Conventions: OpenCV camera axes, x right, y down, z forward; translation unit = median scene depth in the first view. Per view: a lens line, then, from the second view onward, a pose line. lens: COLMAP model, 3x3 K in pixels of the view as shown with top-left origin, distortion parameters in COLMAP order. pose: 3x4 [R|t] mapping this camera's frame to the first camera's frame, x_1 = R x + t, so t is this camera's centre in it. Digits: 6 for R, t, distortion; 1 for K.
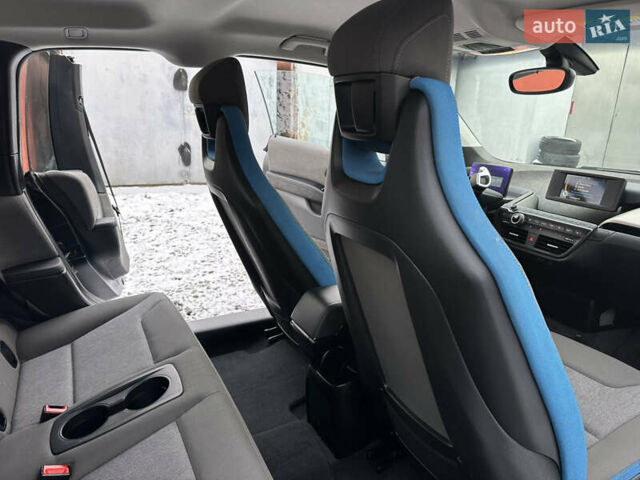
lens RADIAL K [[454.1, 0, 320.3], [0, 454.1, 239.7], [0, 0, 1]] dist [0.047892, -0.056856]
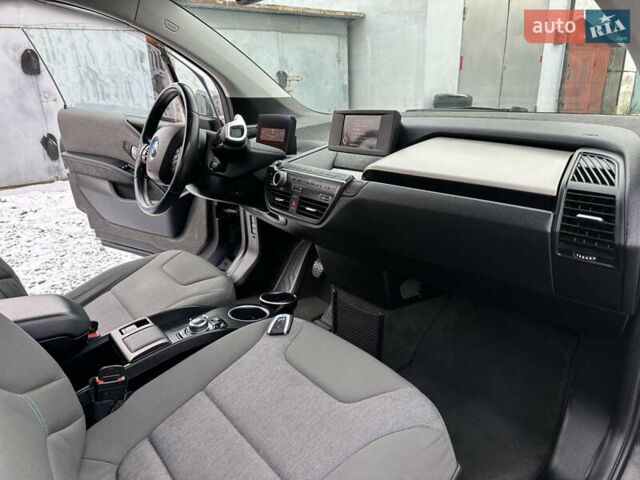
lens RADIAL K [[454.1, 0, 317.3], [0, 454.1, 246.2], [0, 0, 1]] dist [0.047892, -0.056856]
pose [[0.983711, -0.125346, 0.128844, 0.131380], [0.117627, 0.990869, 0.065898, 0.008204], [-0.135928, -0.049669, 0.989473, 0.080688]]
